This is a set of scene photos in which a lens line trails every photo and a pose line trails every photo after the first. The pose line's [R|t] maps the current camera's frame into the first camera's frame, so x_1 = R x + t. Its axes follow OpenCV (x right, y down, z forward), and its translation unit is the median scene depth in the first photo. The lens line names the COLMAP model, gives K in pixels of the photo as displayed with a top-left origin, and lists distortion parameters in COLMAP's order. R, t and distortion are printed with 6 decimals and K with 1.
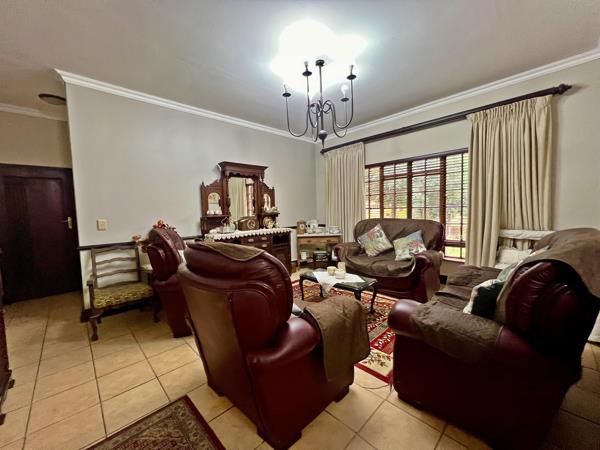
lens RADIAL K [[239.4, 0, 299.7], [0, 239.4, 224.0], [0, 0, 1]] dist [0.000160, 0.000039]
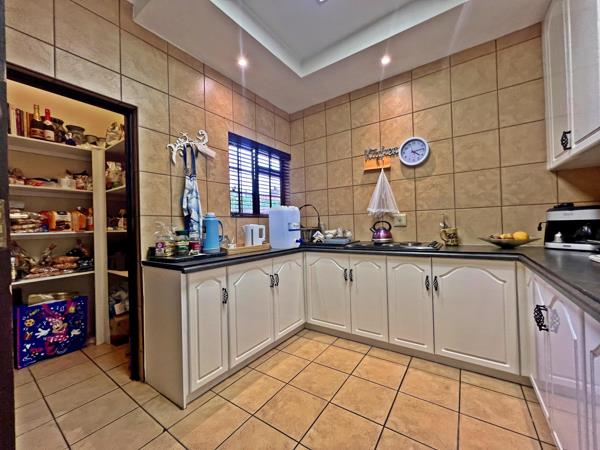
lens RADIAL K [[239.4, 0, 299.7], [0, 239.4, 223.2], [0, 0, 1]] dist [0.000160, 0.000039]
pose [[-0.183674, 0.035111, 0.982360, -0.287617], [0.085575, 0.996139, -0.019603, -0.028494], [-0.979255, 0.080465, -0.185970, 1.030315]]
